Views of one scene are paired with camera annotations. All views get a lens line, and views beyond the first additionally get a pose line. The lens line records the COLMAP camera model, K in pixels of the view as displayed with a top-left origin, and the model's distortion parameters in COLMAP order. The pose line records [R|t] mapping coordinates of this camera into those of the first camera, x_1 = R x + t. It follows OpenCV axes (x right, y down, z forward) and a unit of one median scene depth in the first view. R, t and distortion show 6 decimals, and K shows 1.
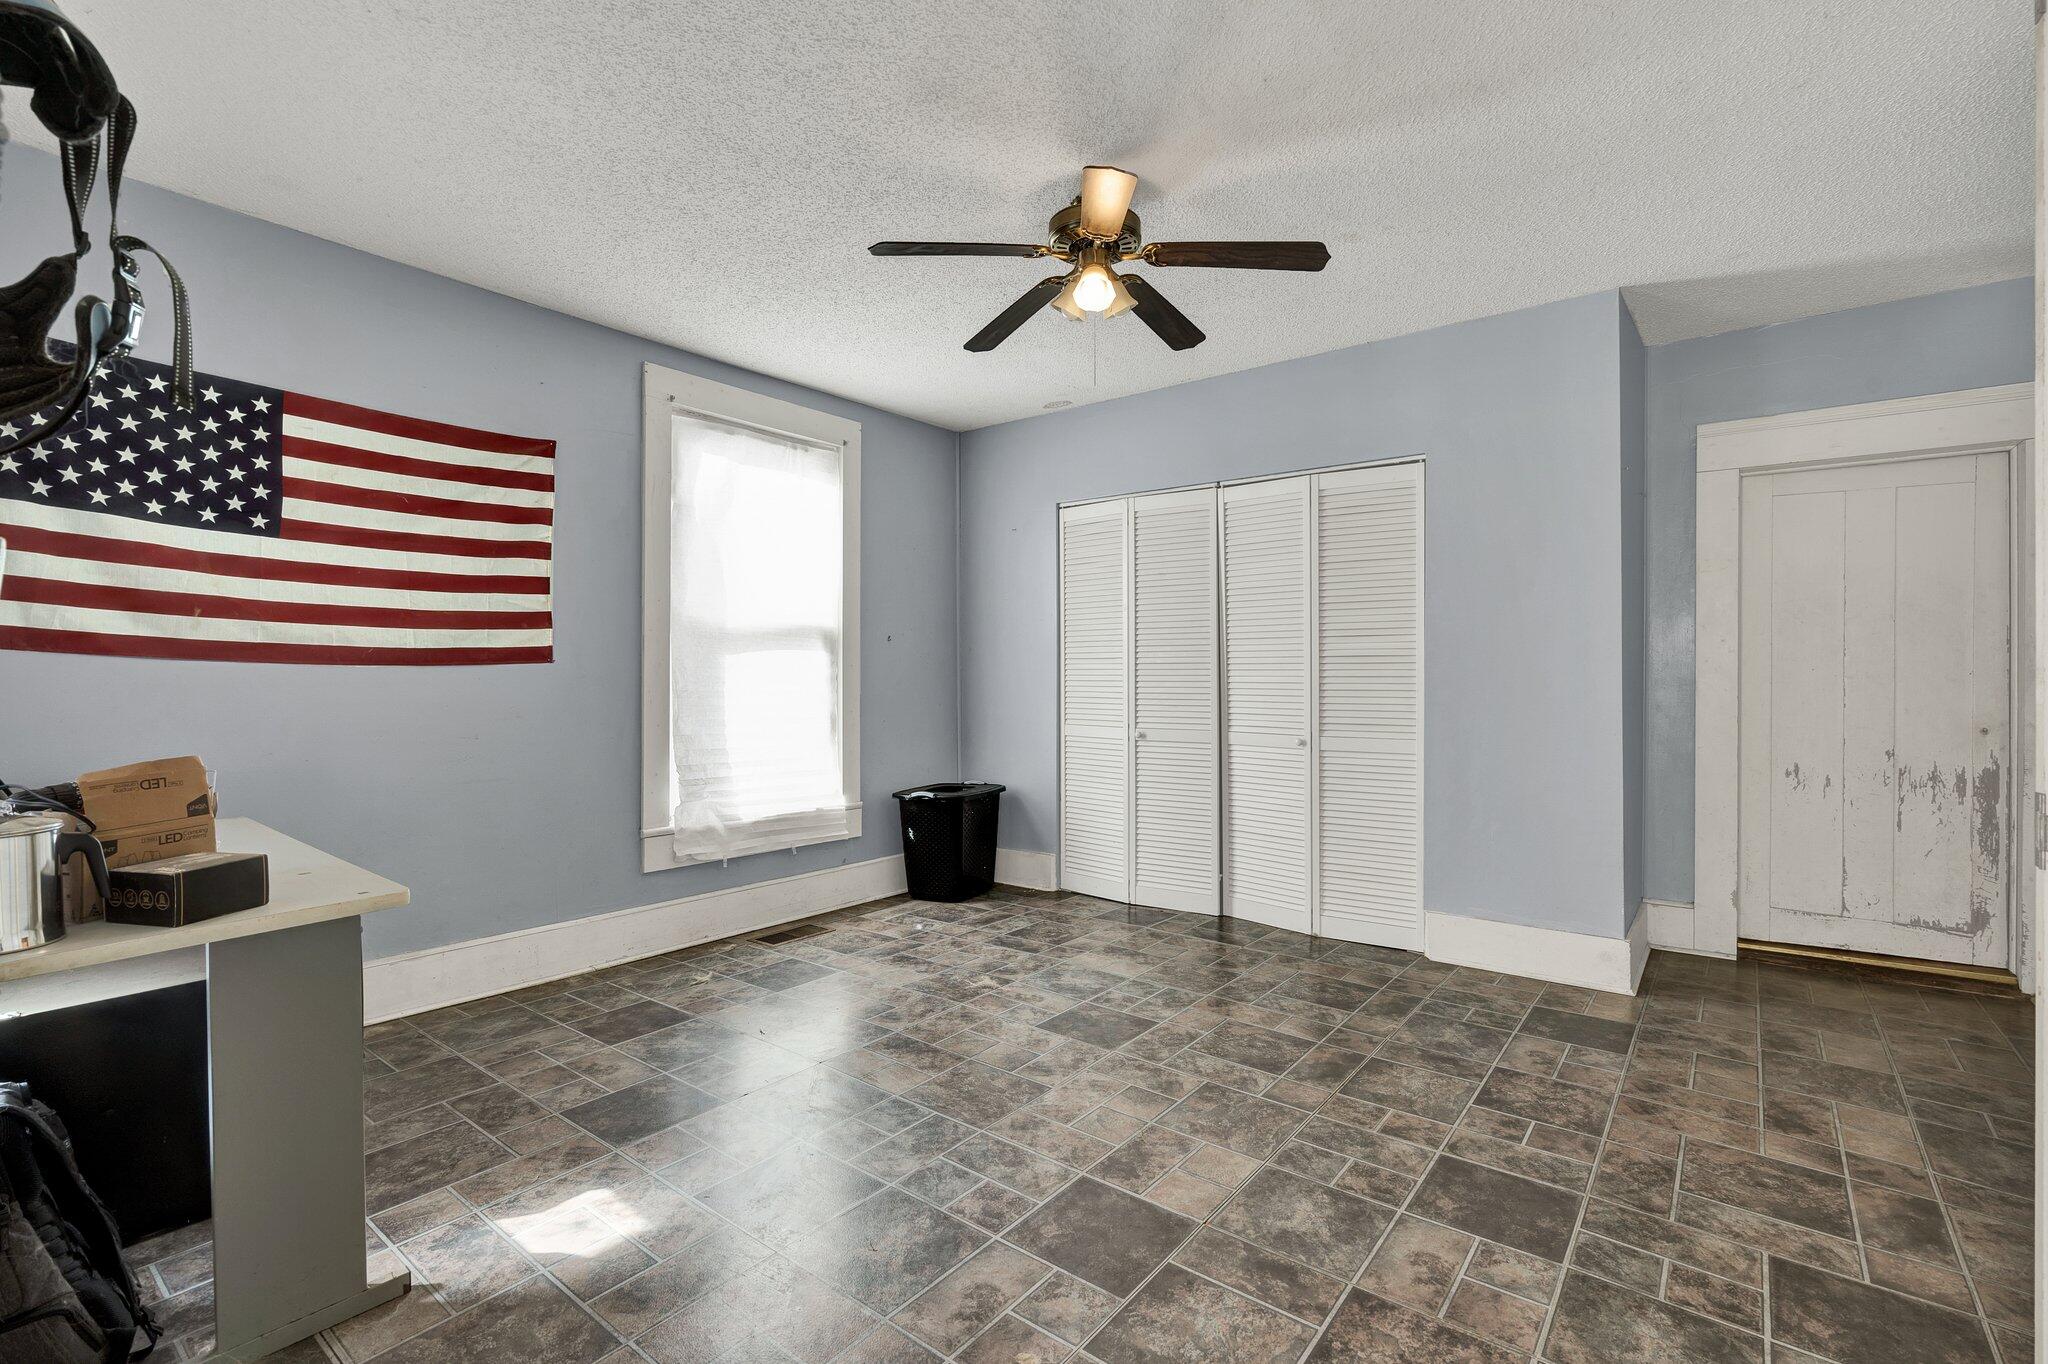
lens RADIAL K [[934.8, 0, 1029.2], [0, 934.8, 675.9], [0, 0, 1]] dist [-0.007643, 0.003592]
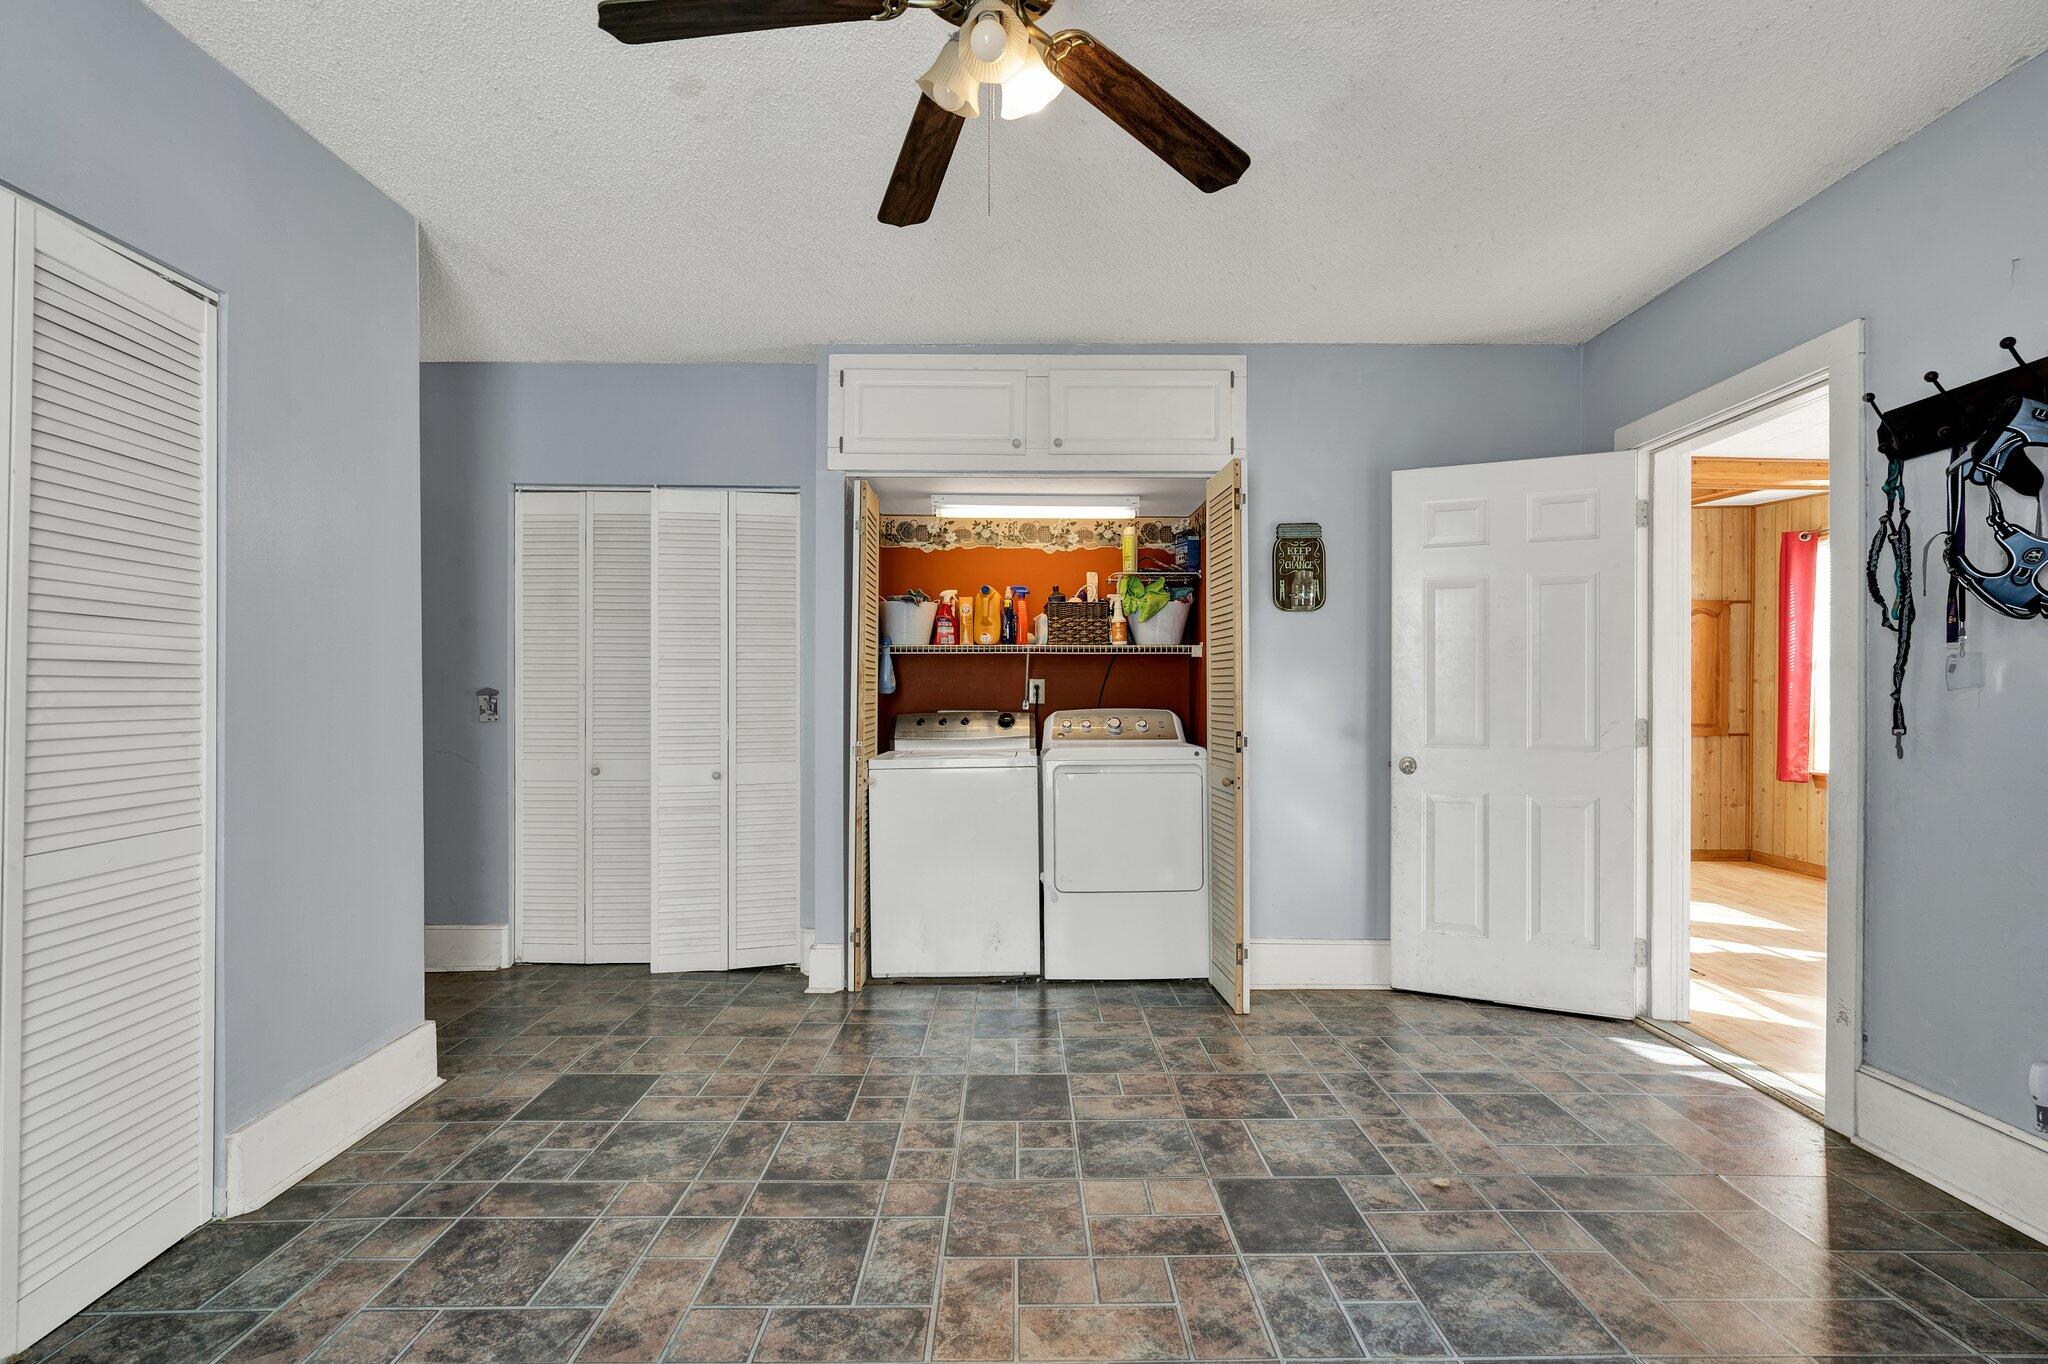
lens RADIAL K [[934.8, 0, 1031.9], [0, 934.8, 694.7], [0, 0, 1]] dist [-0.007643, 0.003592]
pose [[-0.632189, -0.002452, 0.774810, -0.480689], [0.001813, 0.999988, 0.004644, -0.010517], [-0.774812, 0.004340, -0.632177, 1.620221]]
